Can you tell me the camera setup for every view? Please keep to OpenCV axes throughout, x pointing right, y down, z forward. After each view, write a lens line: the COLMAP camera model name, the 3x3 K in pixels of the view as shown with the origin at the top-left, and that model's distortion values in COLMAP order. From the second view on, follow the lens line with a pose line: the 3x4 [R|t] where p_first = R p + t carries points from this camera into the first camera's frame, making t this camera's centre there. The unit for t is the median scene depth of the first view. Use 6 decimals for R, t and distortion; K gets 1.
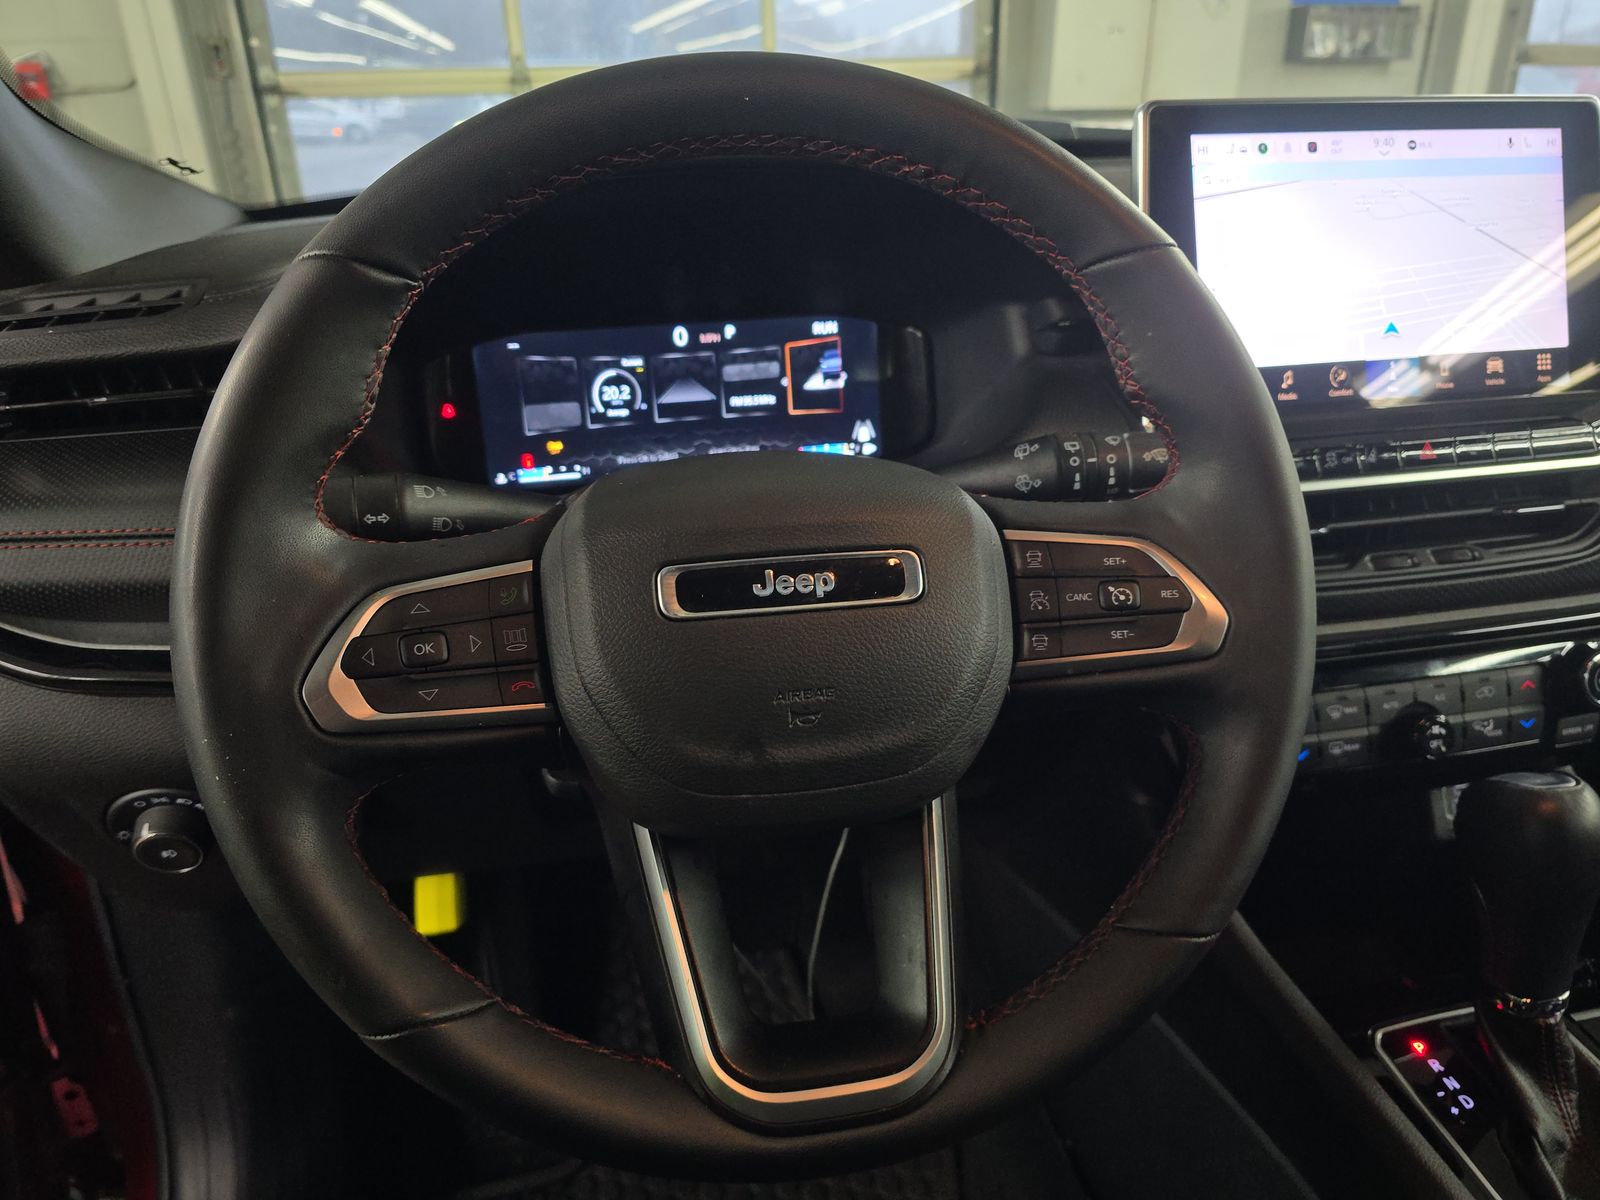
lens RADIAL K [[1061.8, 0, 800.3], [0, 1061.8, 604.2], [0, 0, 1]] dist [0.023347, -0.002927]
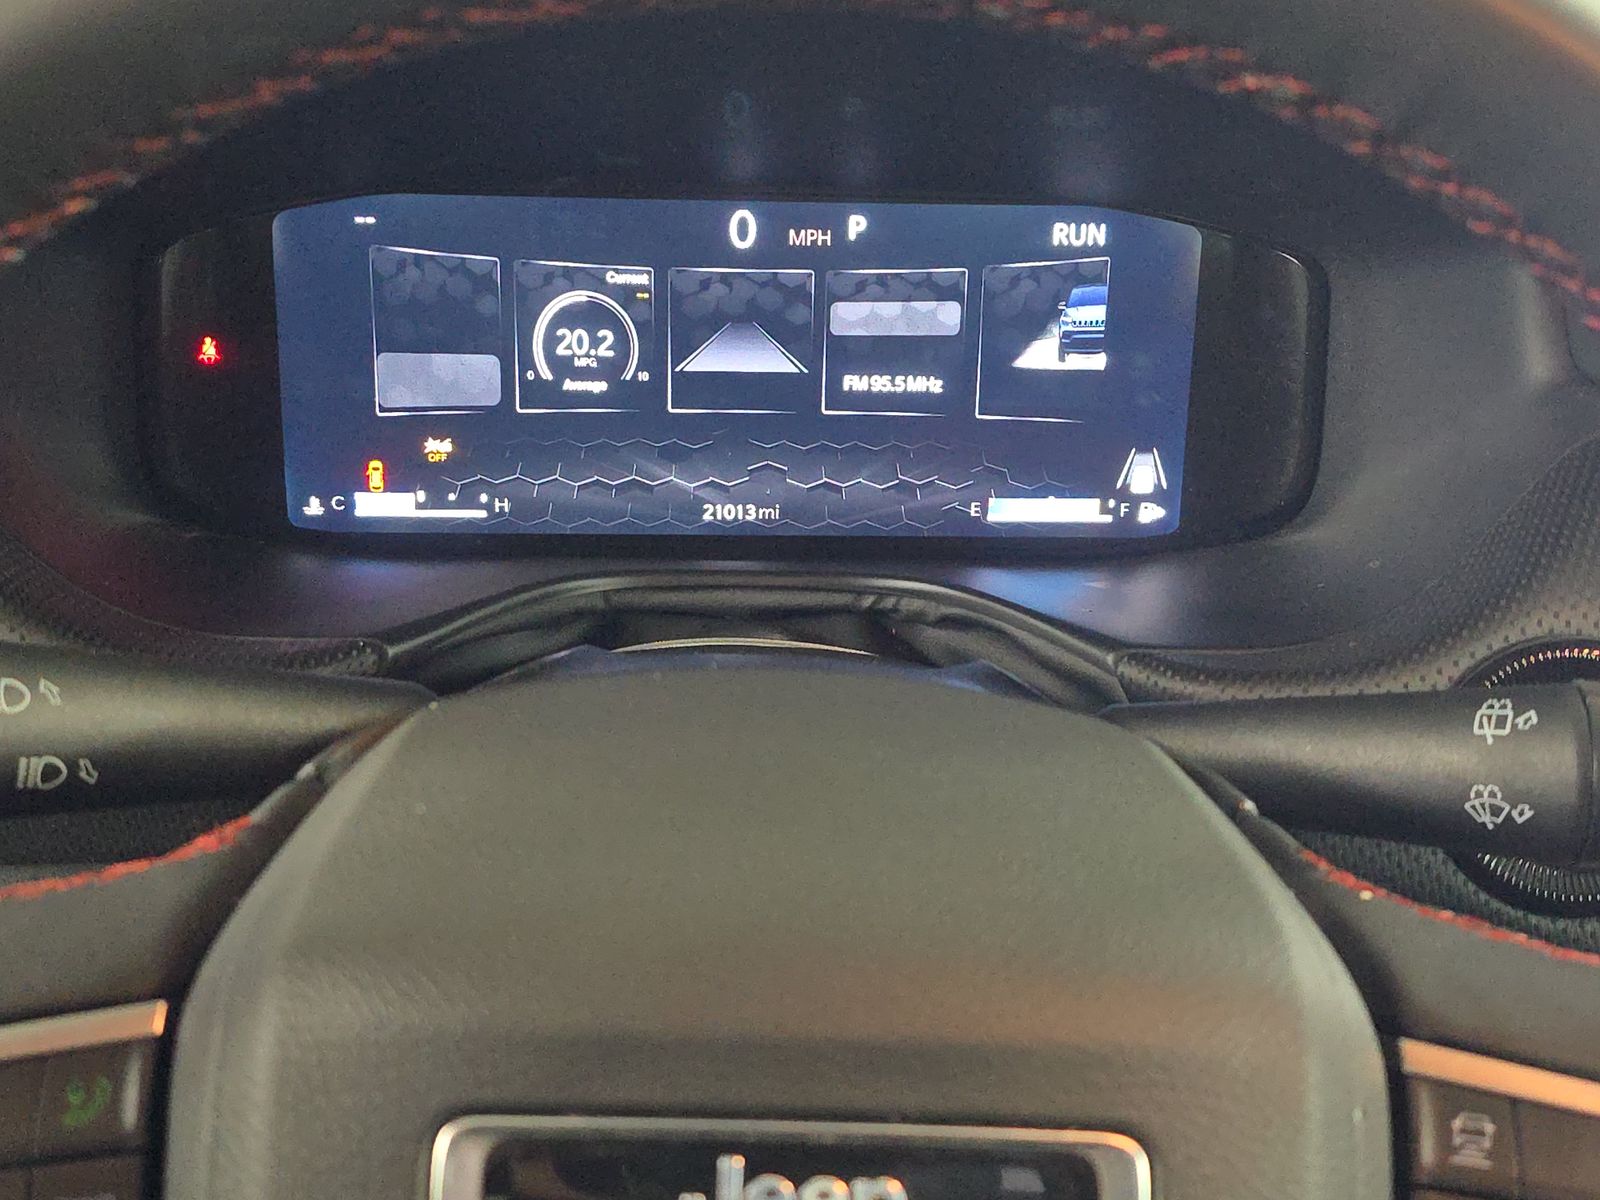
lens RADIAL K [[1061.8, 0, 792.9], [0, 1061.8, 597.8], [0, 0, 1]] dist [0.023347, -0.002927]
pose [[0.964936, 0.110691, -0.238003, 0.032699], [-0.120458, 0.992355, -0.026844, -0.088003], [0.233212, 0.054572, 0.970893, 0.580751]]
